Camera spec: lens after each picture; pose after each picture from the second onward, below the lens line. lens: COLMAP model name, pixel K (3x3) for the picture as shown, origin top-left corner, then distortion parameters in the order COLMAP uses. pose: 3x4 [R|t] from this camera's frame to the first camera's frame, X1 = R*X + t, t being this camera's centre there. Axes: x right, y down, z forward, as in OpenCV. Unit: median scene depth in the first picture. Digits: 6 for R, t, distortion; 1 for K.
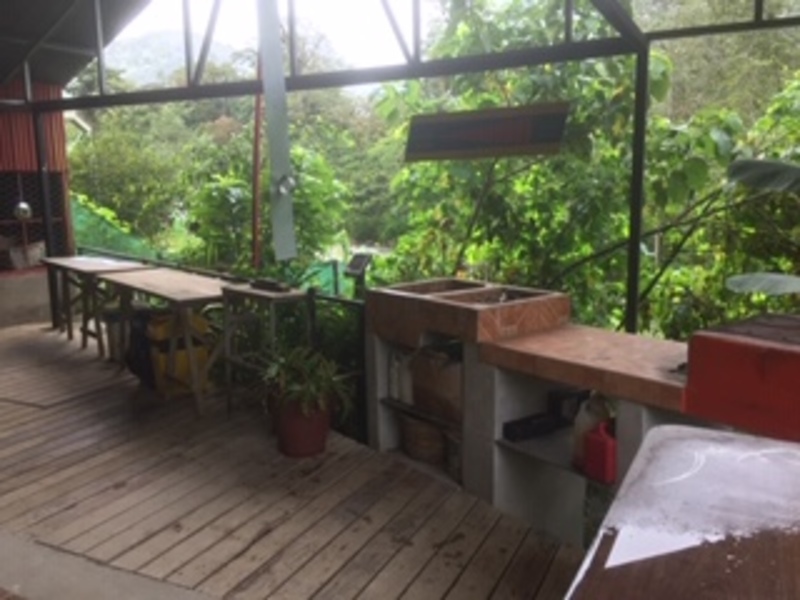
lens RADIAL K [[687.2, 0, 401.6], [0, 687.2, 302.5], [0, 0, 1]] dist [0.051037, -0.058598]
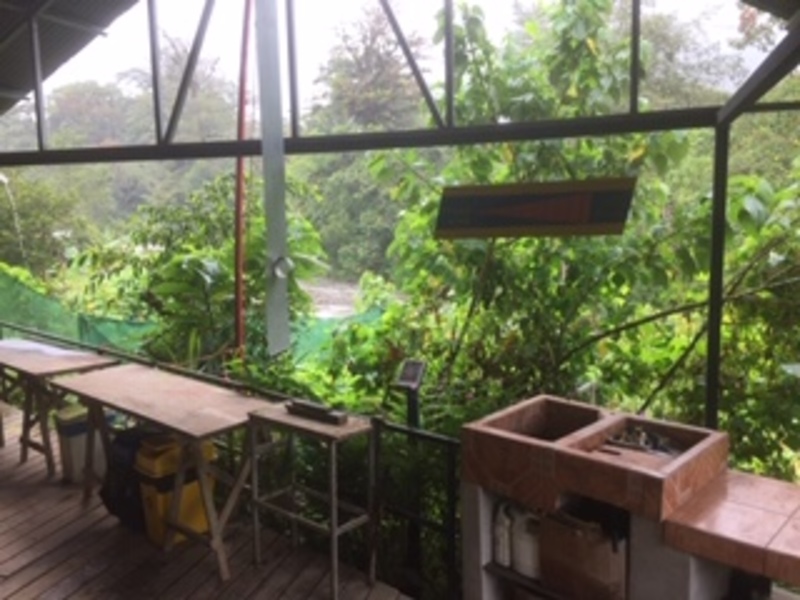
lens RADIAL K [[687.2, 0, 398.8], [0, 687.2, 297.6], [0, 0, 1]] dist [0.051037, -0.058598]
pose [[0.988513, -0.022412, 0.149466, -0.155592], [0.027896, 0.999008, -0.034698, -0.092572], [-0.148540, 0.038469, 0.988158, 0.141622]]
